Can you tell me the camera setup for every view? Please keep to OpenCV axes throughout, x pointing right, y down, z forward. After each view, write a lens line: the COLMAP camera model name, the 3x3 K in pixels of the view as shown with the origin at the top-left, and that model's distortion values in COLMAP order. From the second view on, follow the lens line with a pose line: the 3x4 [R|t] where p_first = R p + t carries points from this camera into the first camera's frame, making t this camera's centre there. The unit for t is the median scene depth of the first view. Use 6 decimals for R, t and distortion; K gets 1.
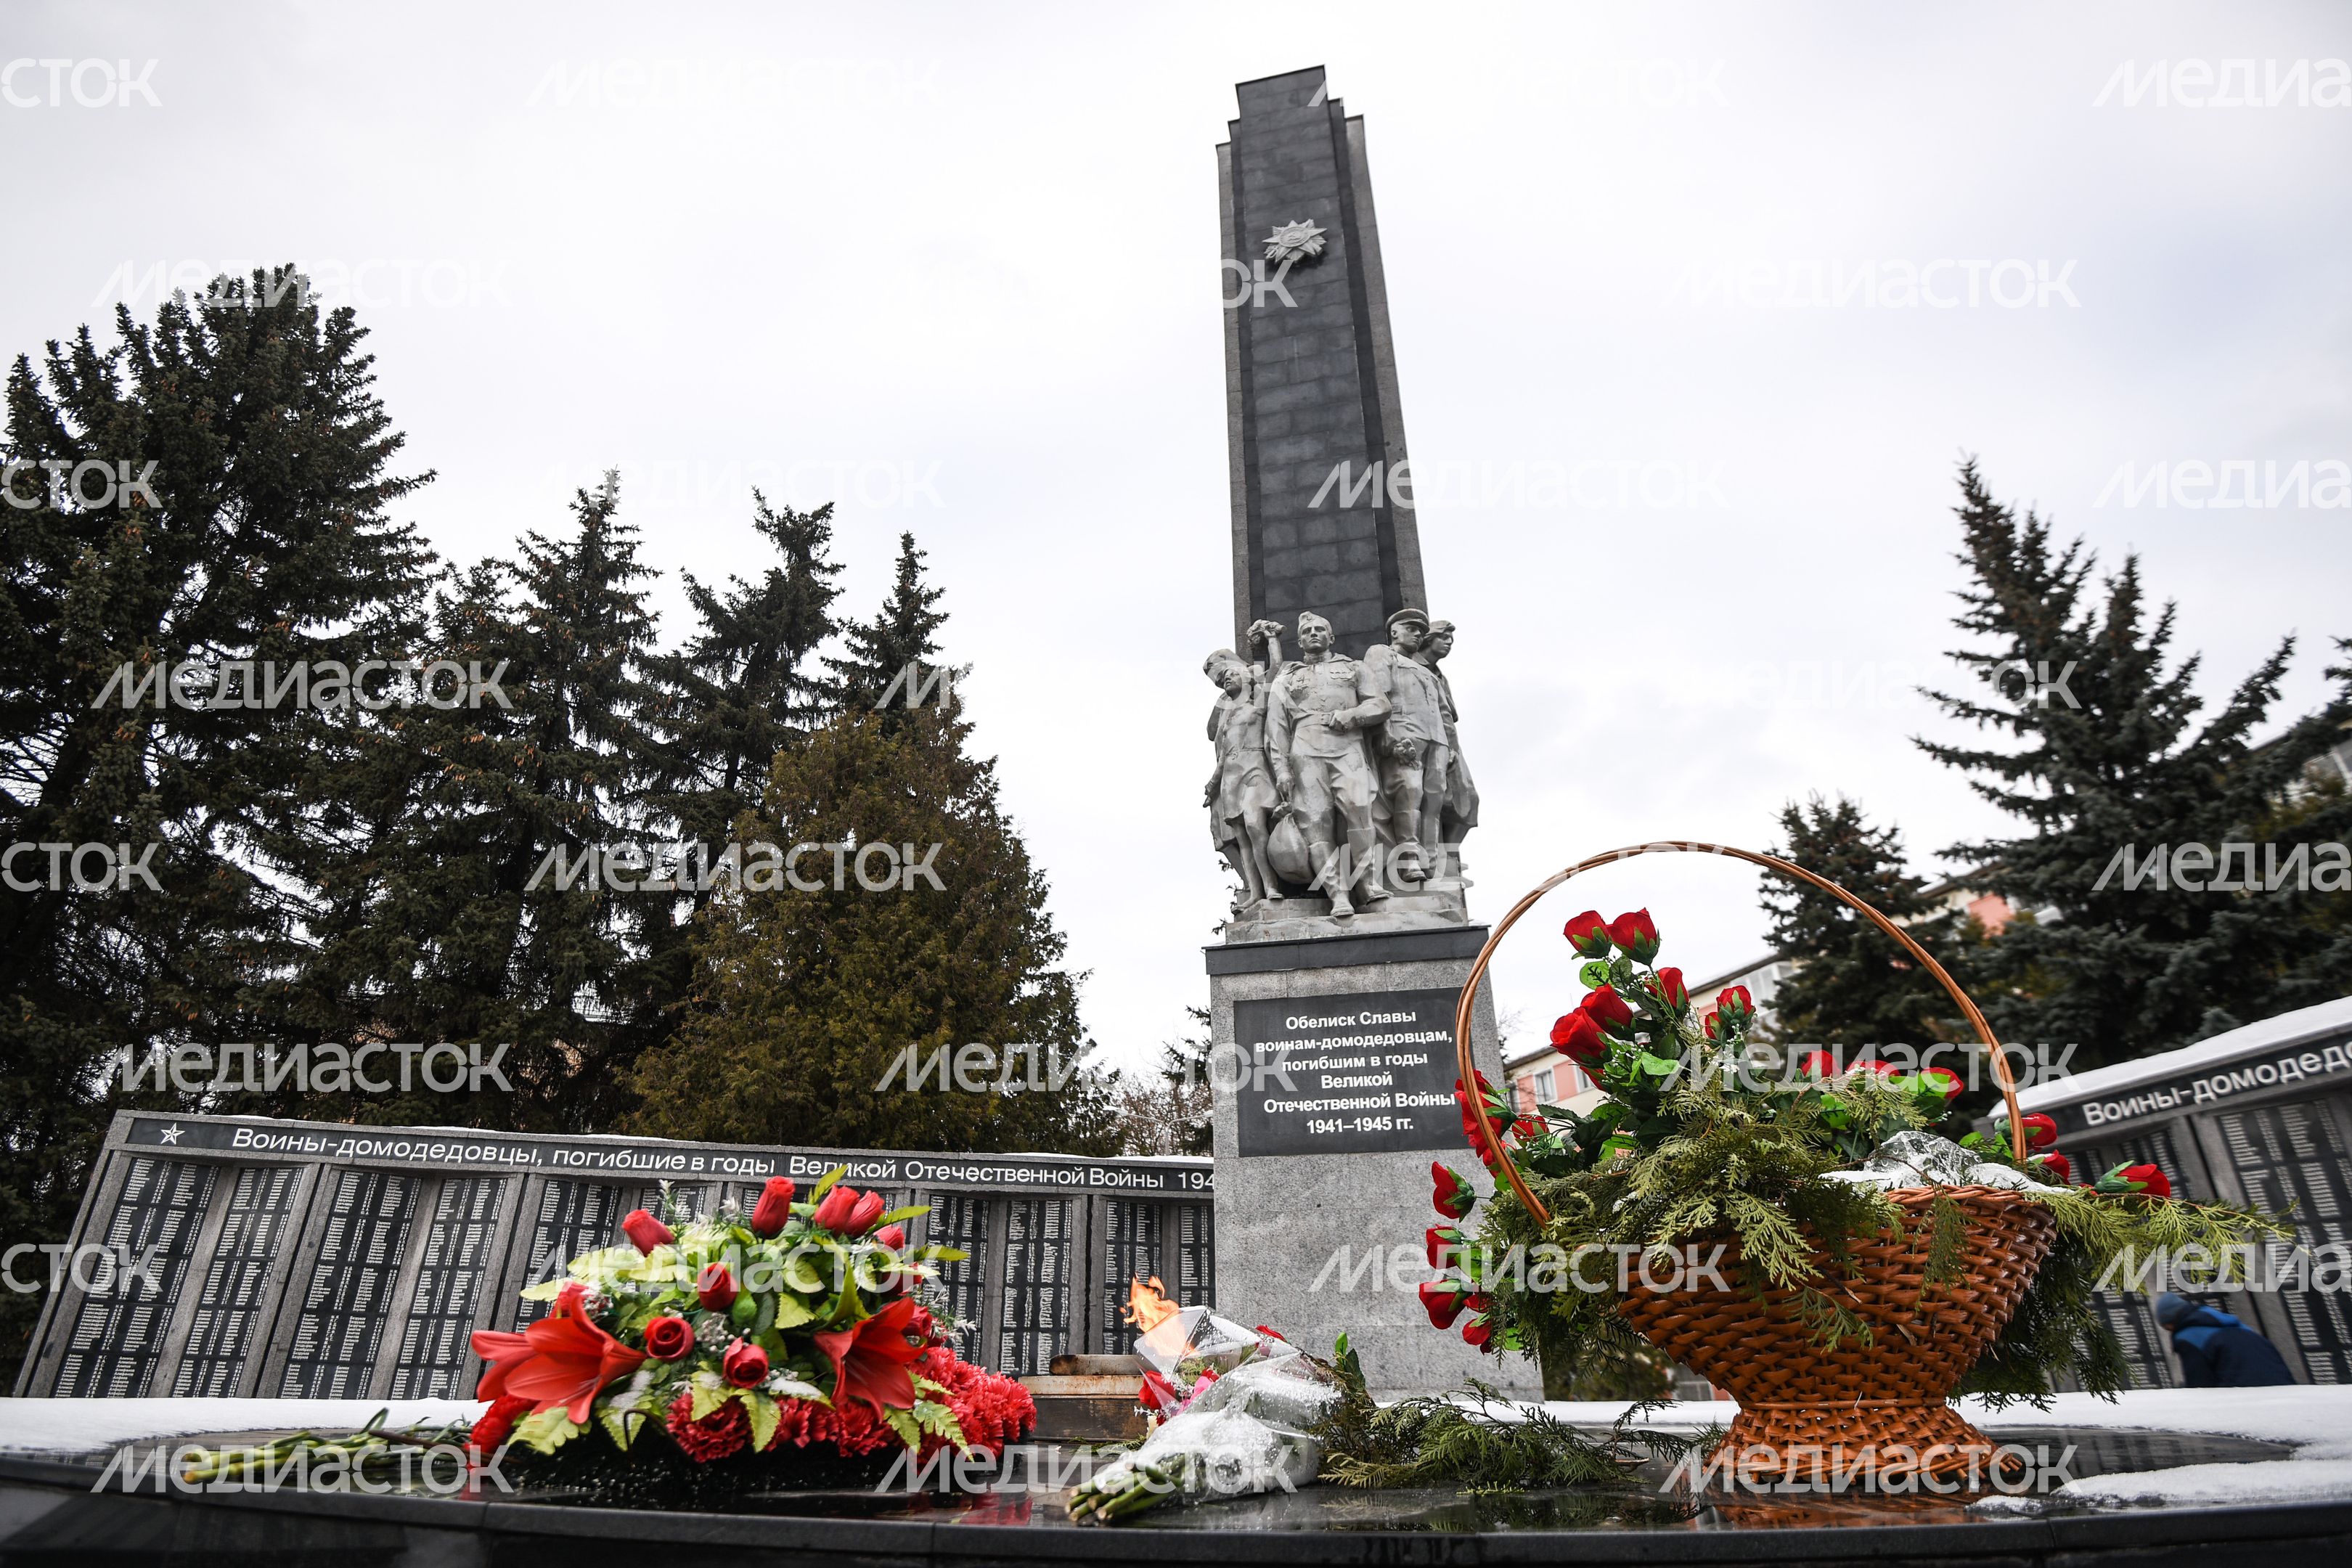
lens RADIAL K [[1156.9, 0, 1158.0], [0, 1156.9, 778.6], [0, 0, 1]] dist [-0.004516, -0.025766]
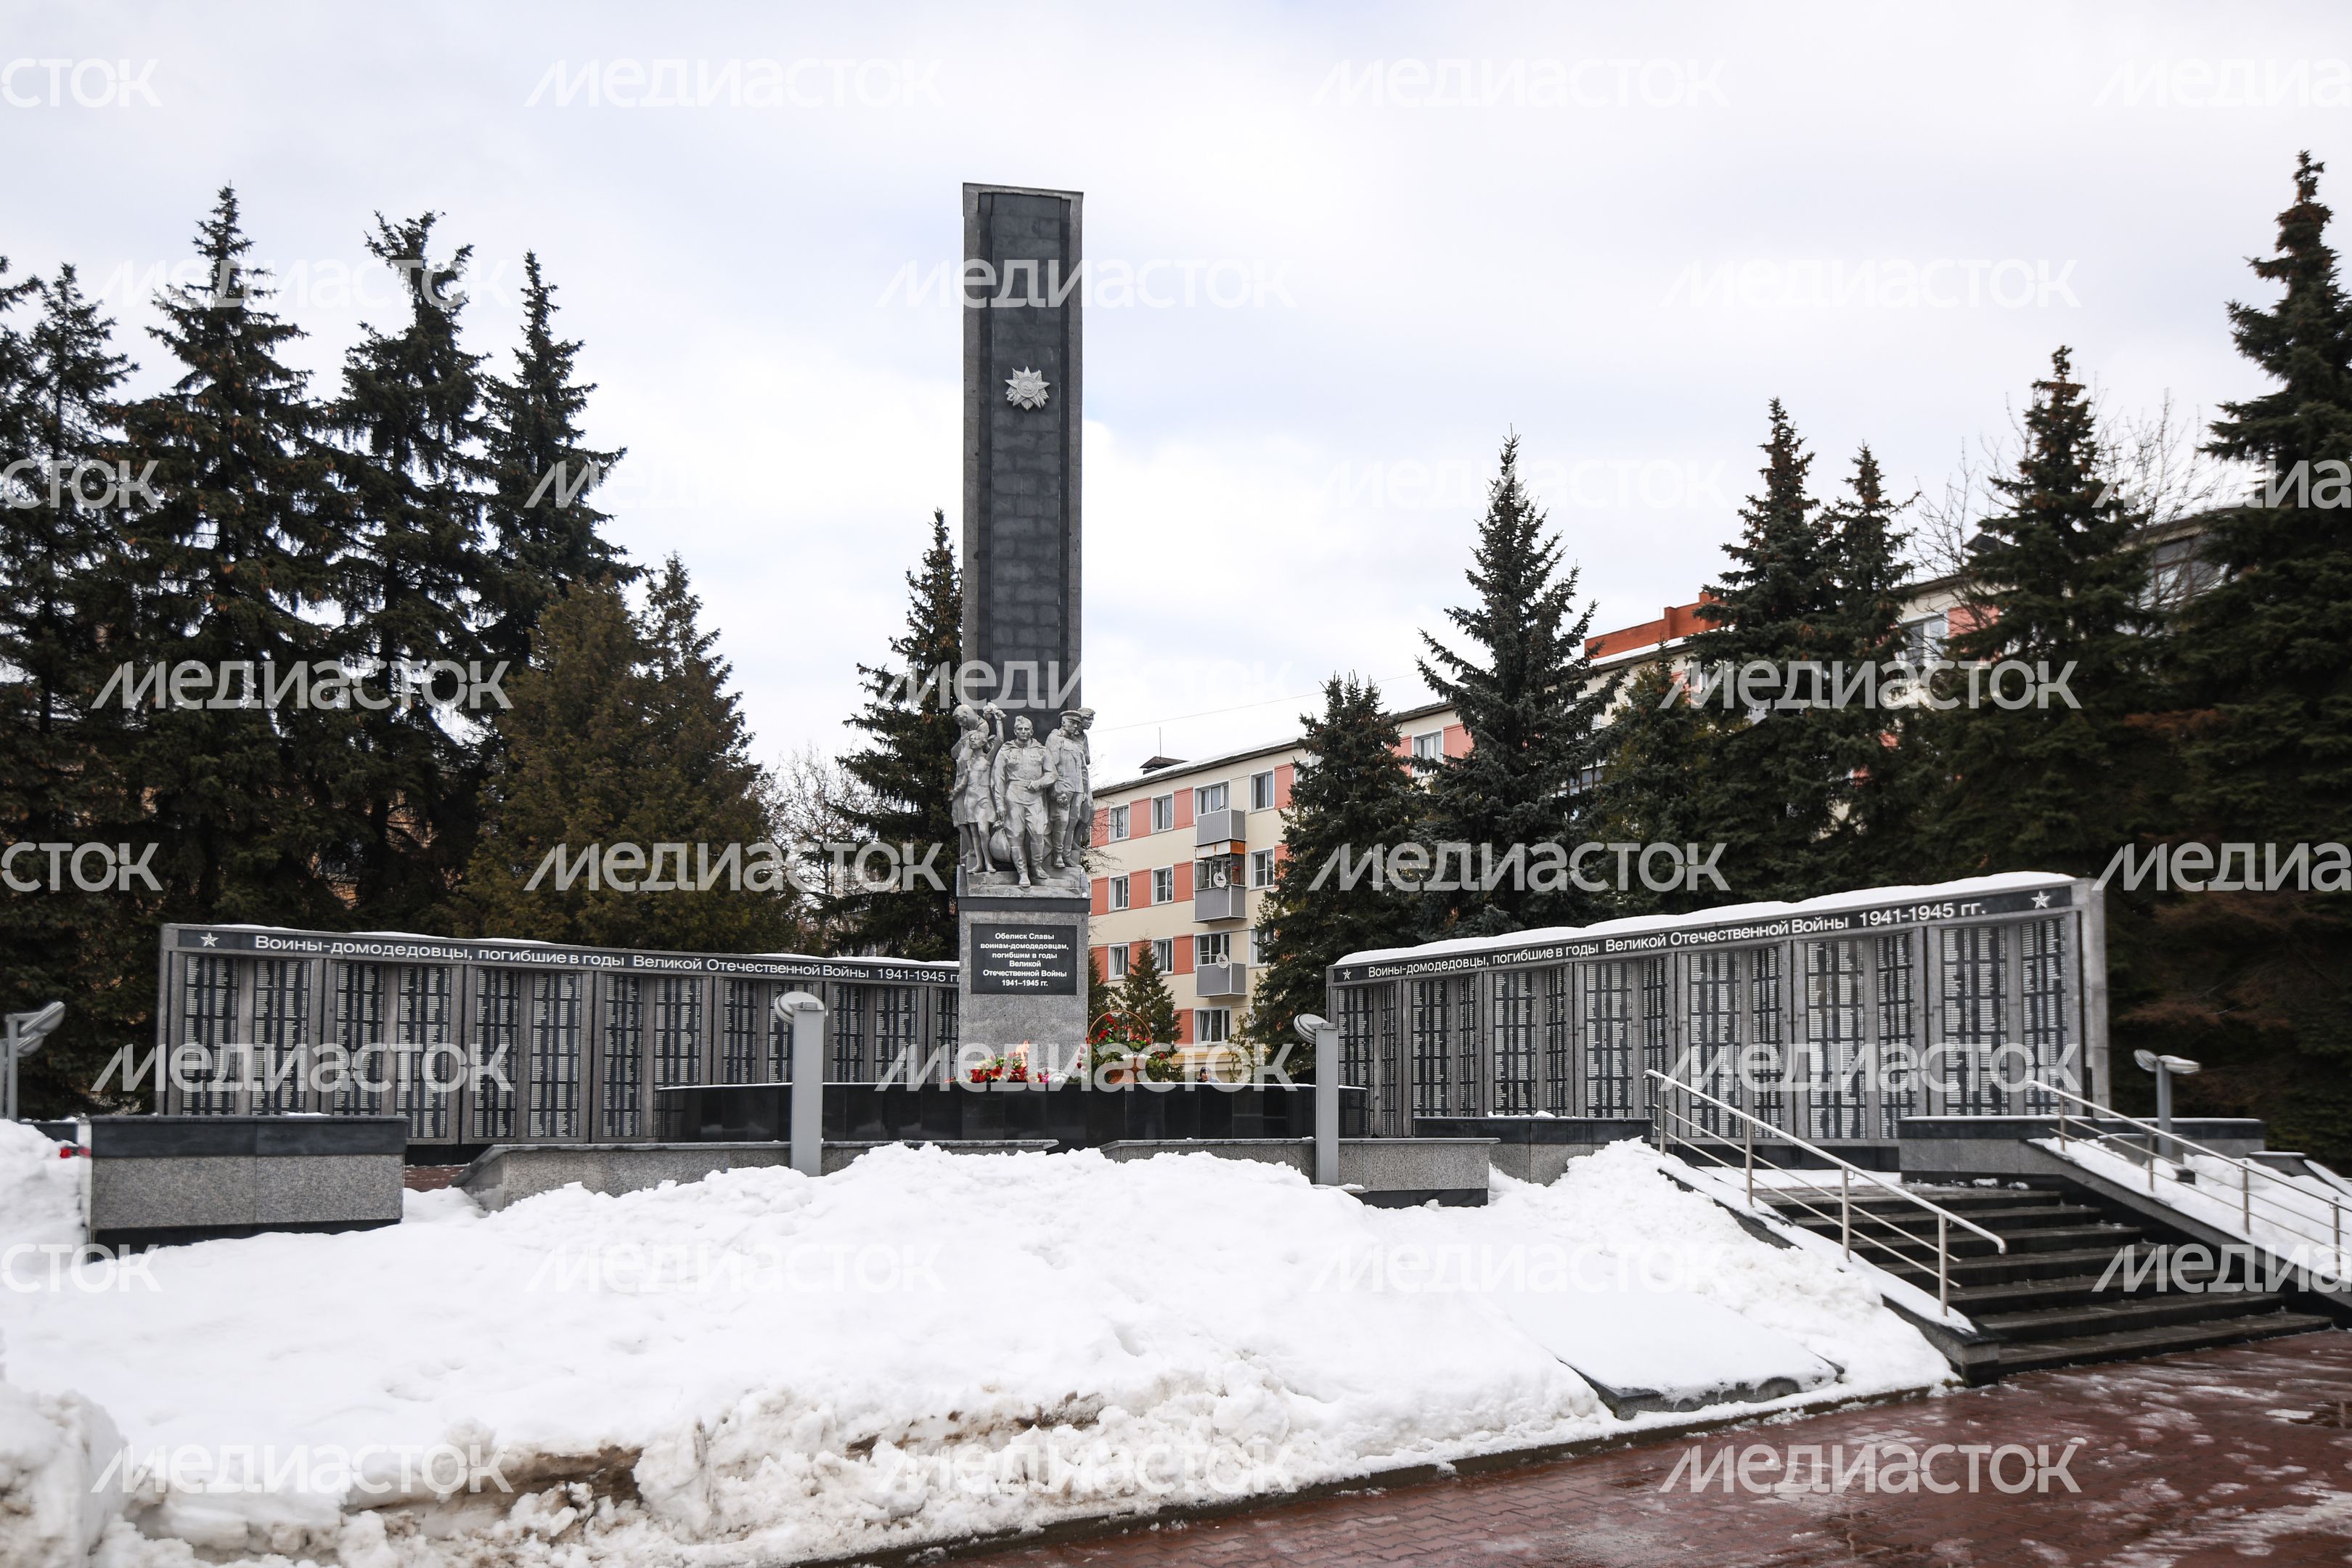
lens RADIAL K [[1739.4, 0, 1177.4], [0, 1739.4, 1001.7], [0, 0, 1]] dist [0.030034, -0.010270]
pose [[0.940058, 0.021864, 0.340314, -0.446626], [-0.158136, 0.912108, 0.378222, -0.636765], [-0.302134, -0.409366, 0.860892, -1.298279]]
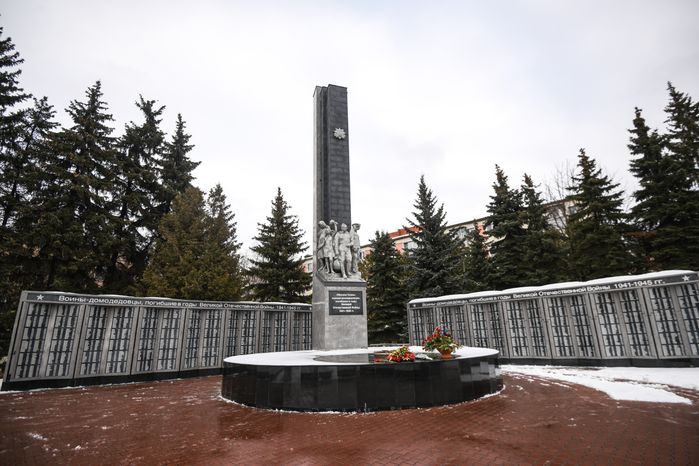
lens RADIAL K [[336.9, 0, 350.8], [0, 336.9, 225.9], [0, 0, 1]] dist [-0.007639, -0.022270]
pose [[0.858213, 0.130279, 0.496485, -0.529626], [-0.212616, 0.970599, 0.112836, -0.256941], [-0.467188, -0.202398, 0.860680, -0.379951]]
